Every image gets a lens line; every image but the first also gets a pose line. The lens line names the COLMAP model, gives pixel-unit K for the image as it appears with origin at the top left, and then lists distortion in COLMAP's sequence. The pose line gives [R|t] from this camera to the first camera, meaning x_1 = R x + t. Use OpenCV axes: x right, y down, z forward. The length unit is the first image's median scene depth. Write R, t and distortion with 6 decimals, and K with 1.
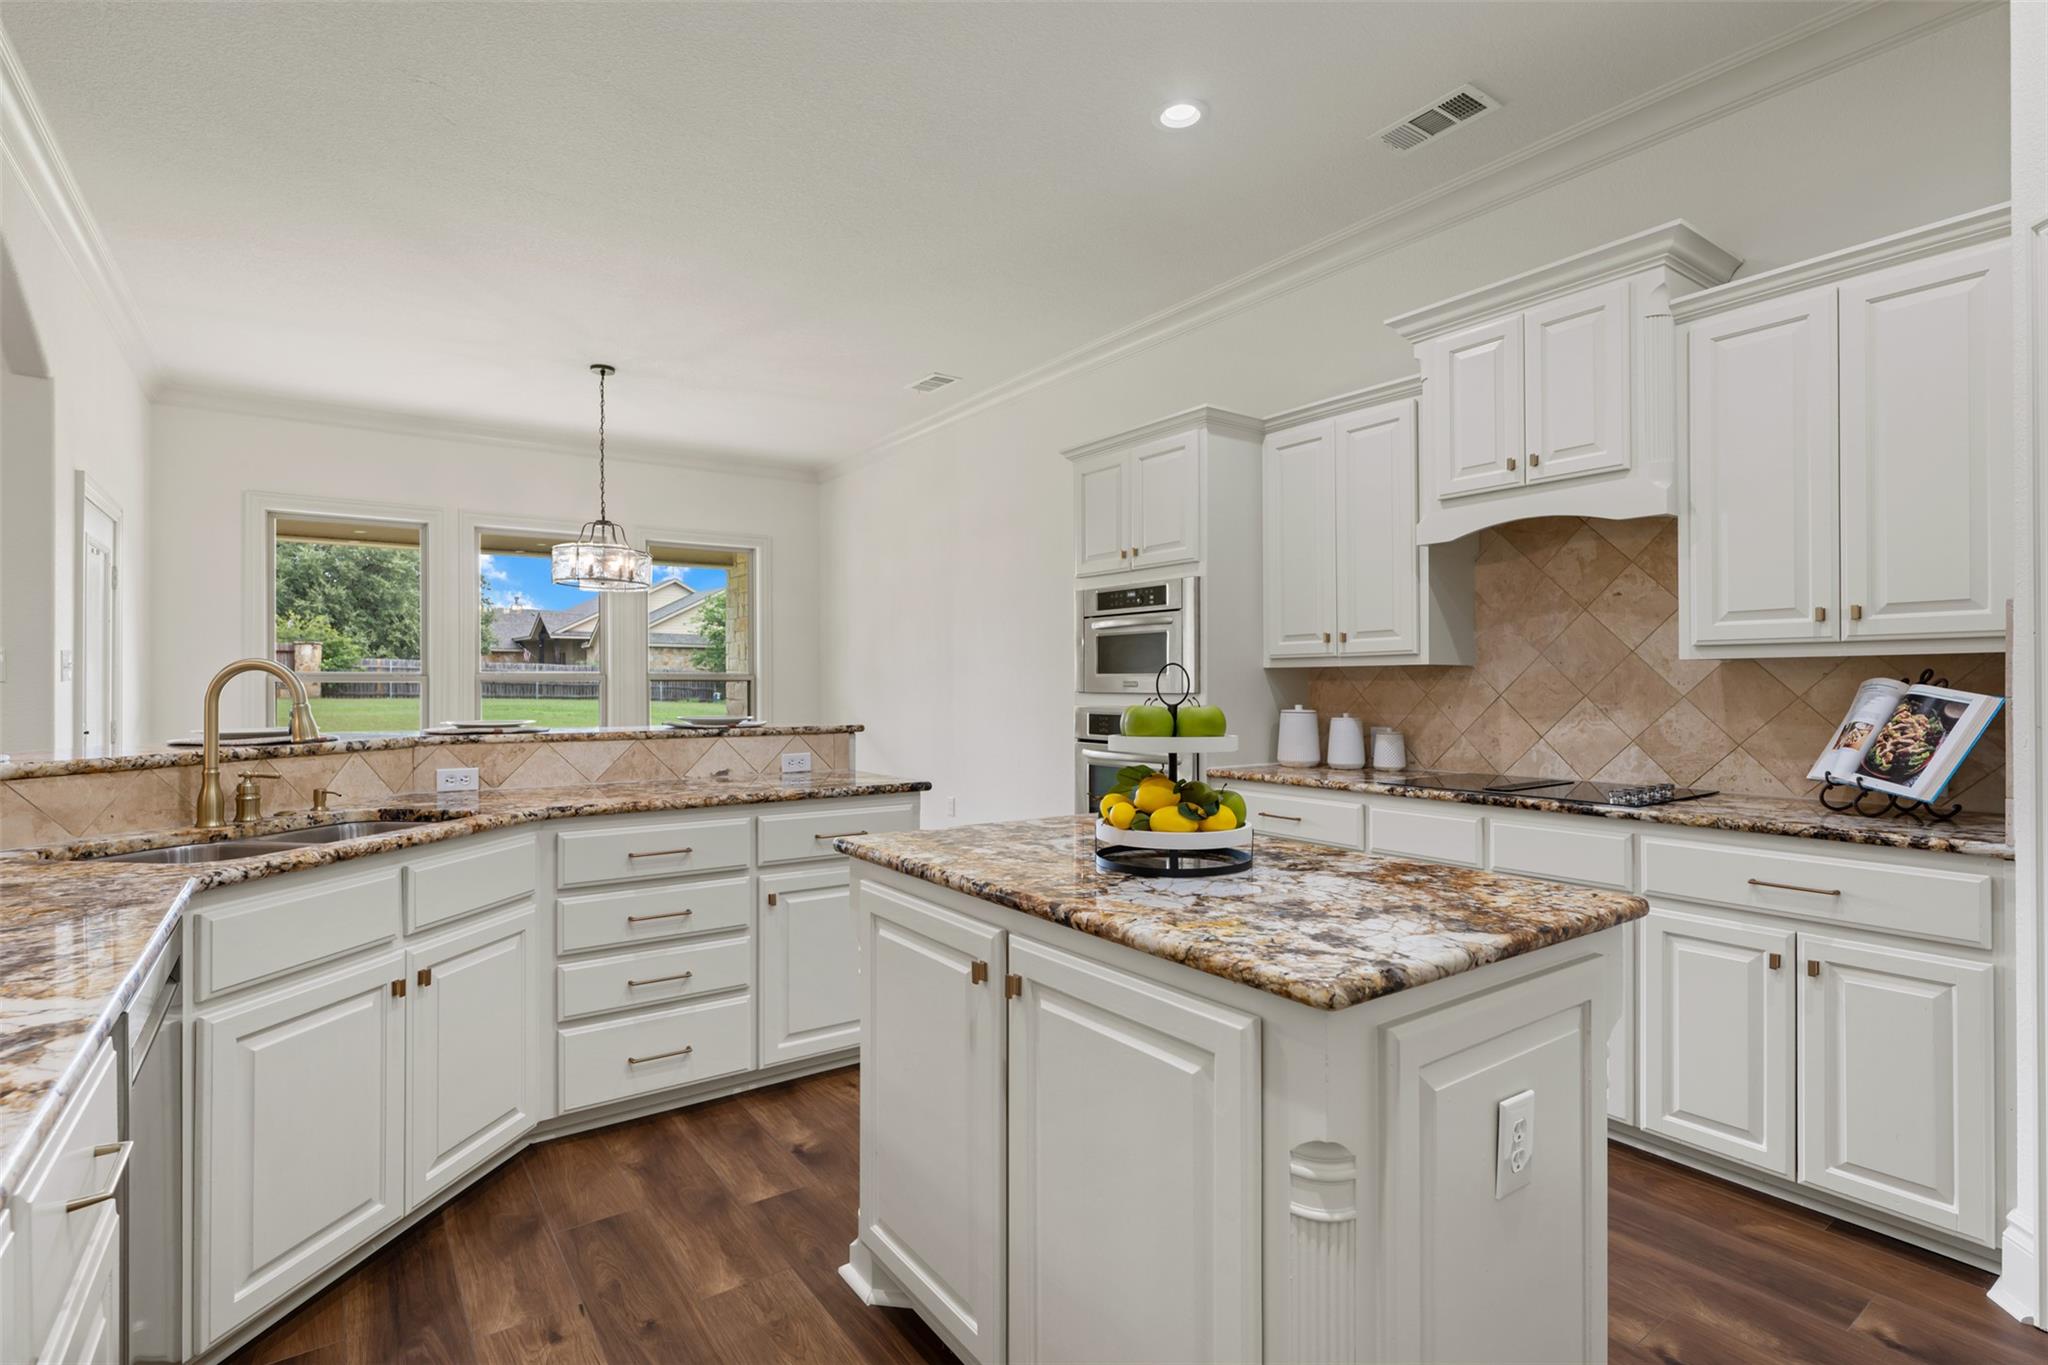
lens RADIAL K [[993.3, 0, 1024.4], [0, 993.3, 678.3], [0, 0, 1]] dist [-0.003871, 0.000338]
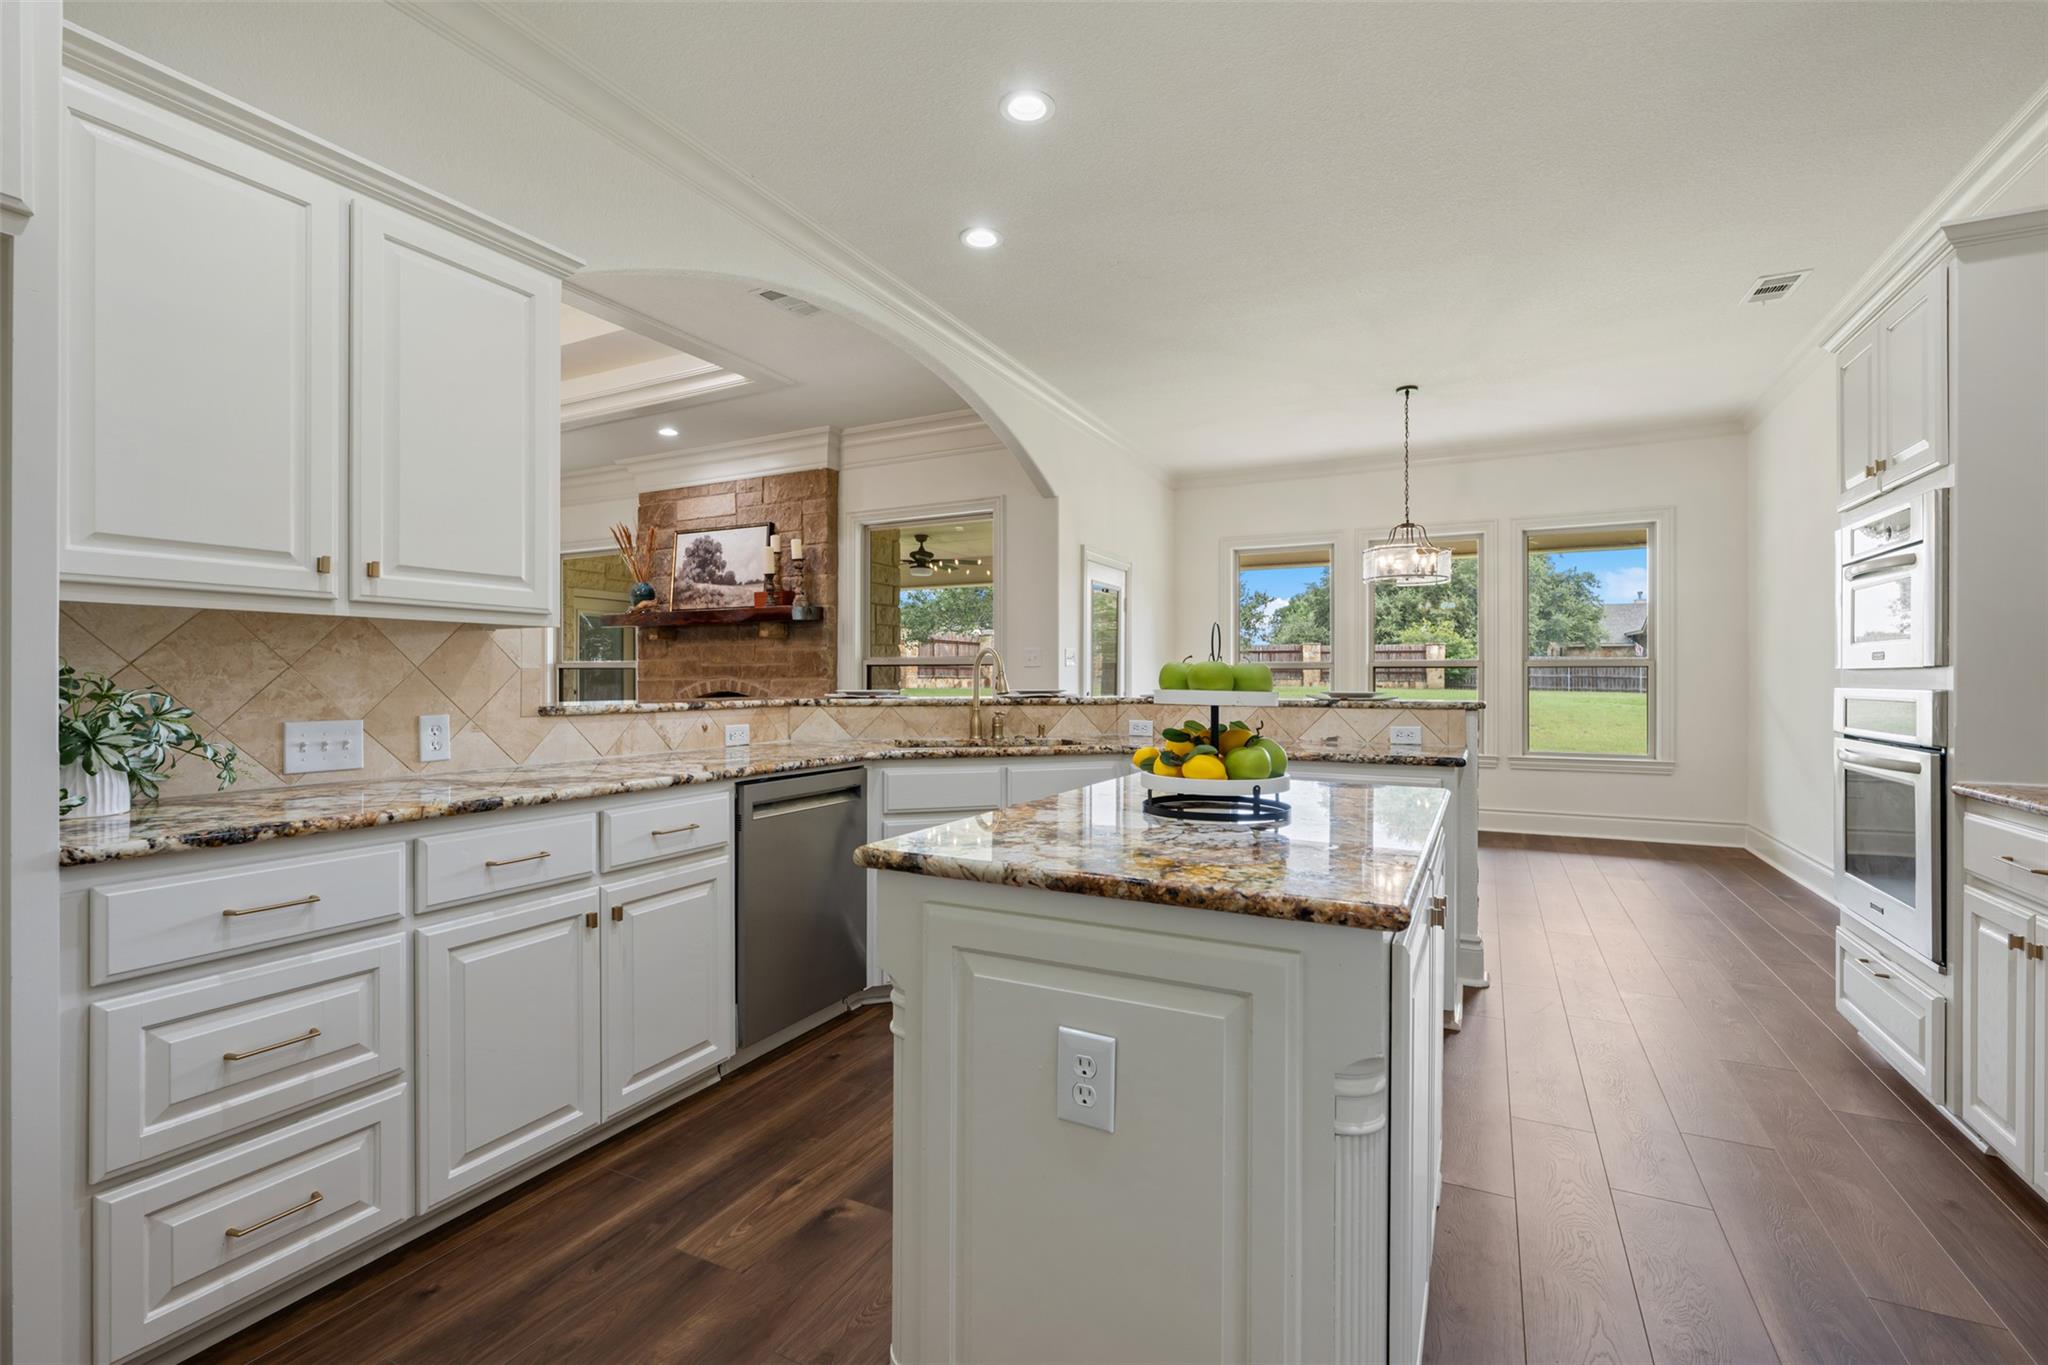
lens RADIAL K [[913.6, 0, 1007.8], [0, 913.6, 686.3], [0, 0, 1]] dist [0.001044, 0.000124]
pose [[0.457790, 0.010008, -0.889004, 0.483603], [0.001984, 0.999923, 0.012278, 0.021272], [0.889058, -0.007385, 0.457735, 0.189916]]
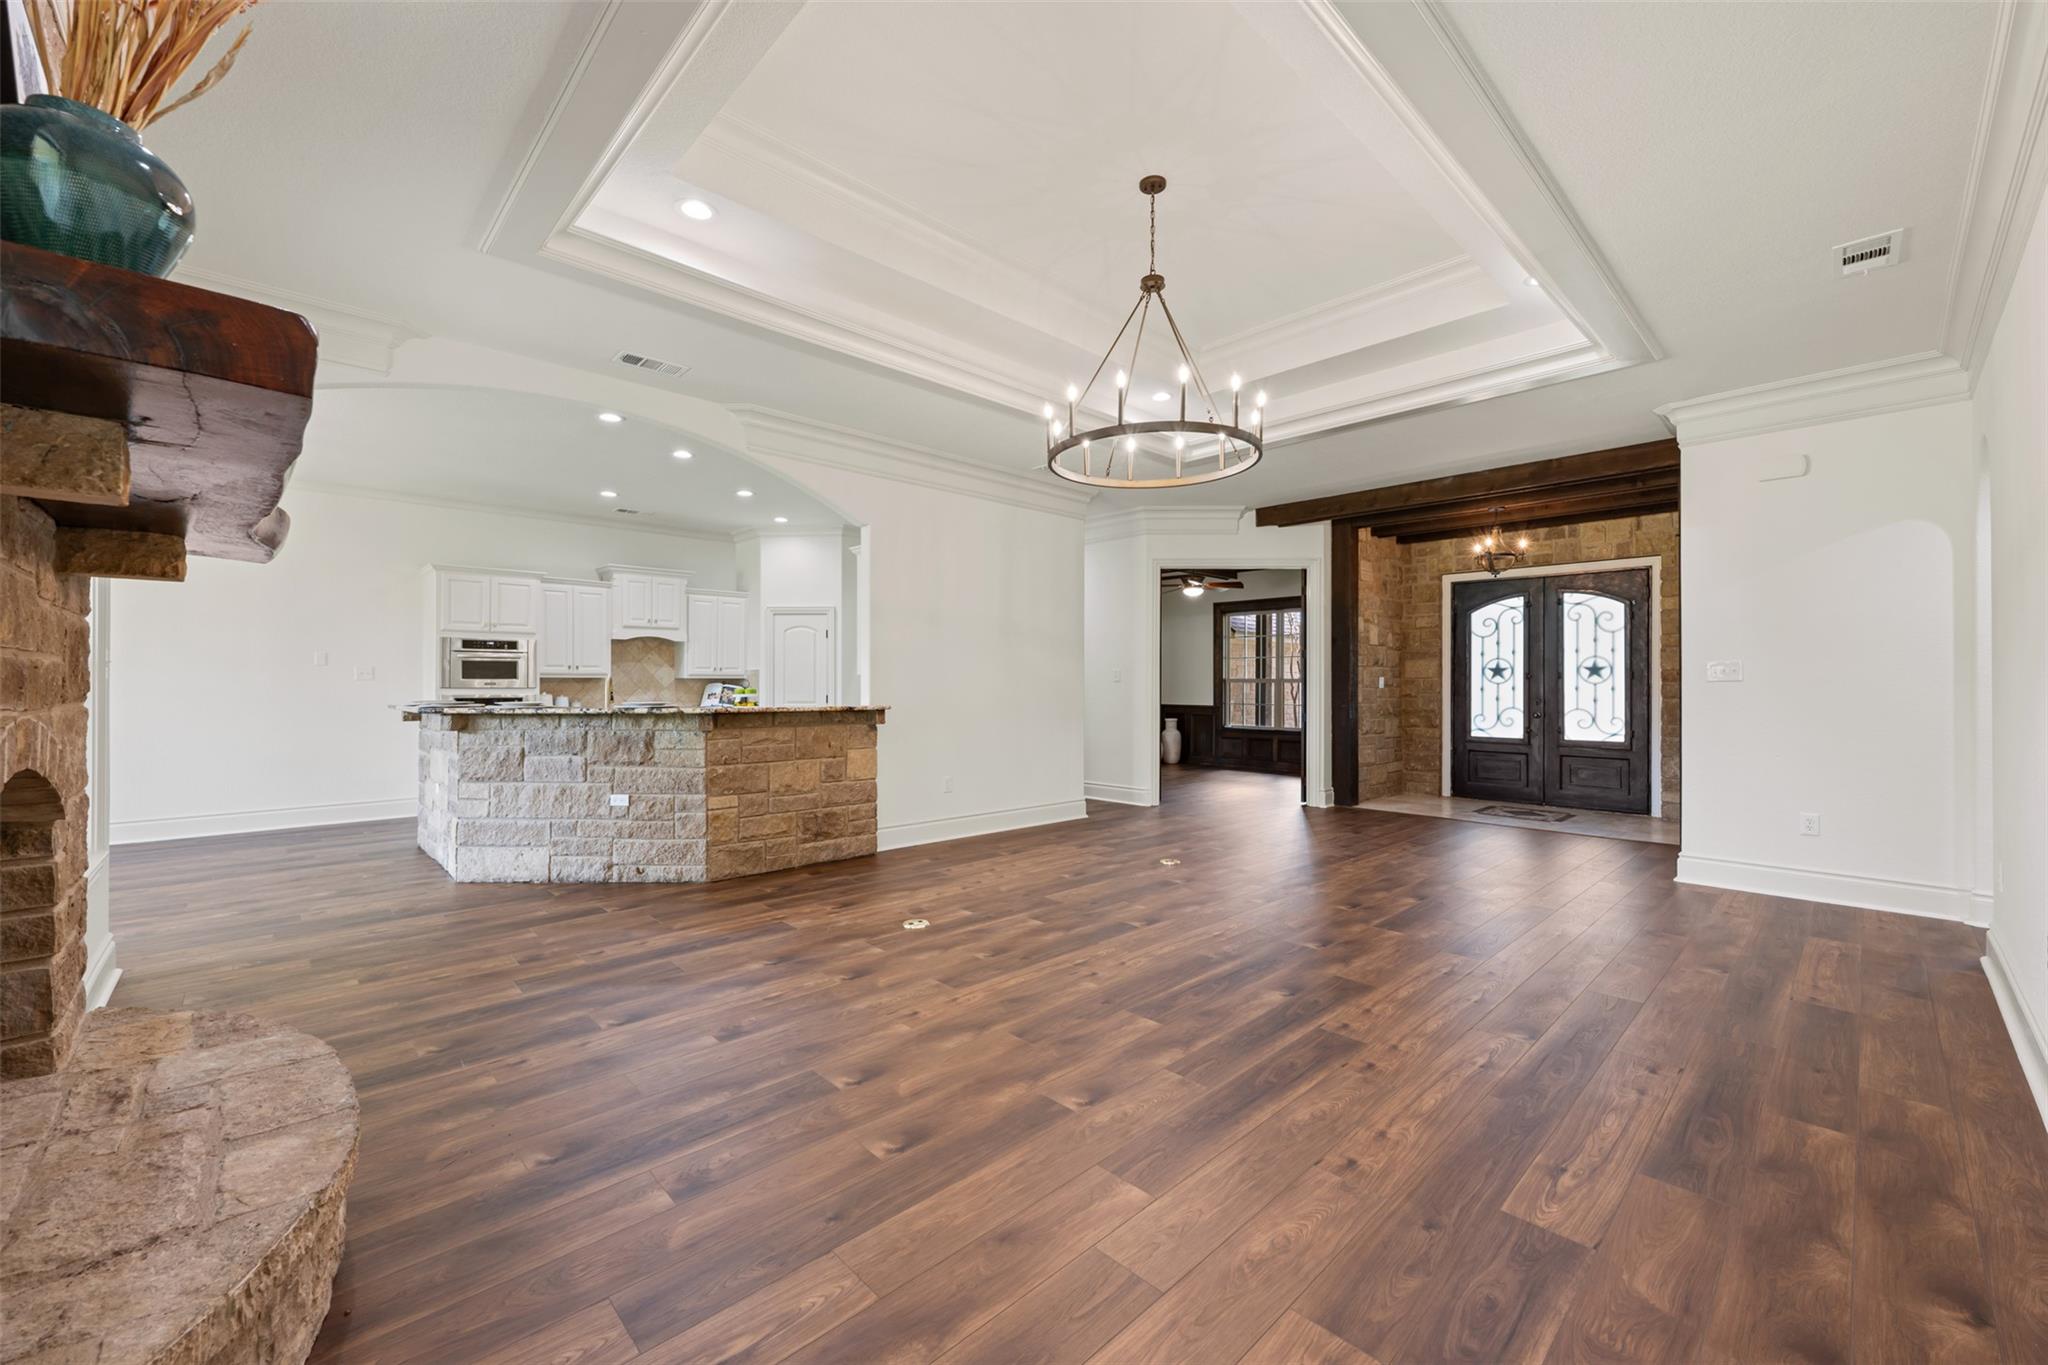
lens RADIAL K [[810.6, 0, 1026.0], [0, 810.6, 682.6], [0, 0, 1]] dist [-0.001082, -0.000361]
pose [[-0.144820, 0.006037, 0.989440, -2.321709], [-0.005365, 0.999962, -0.006886, 0.011113], [-0.989443, -0.006306, -0.144782, 0.102257]]
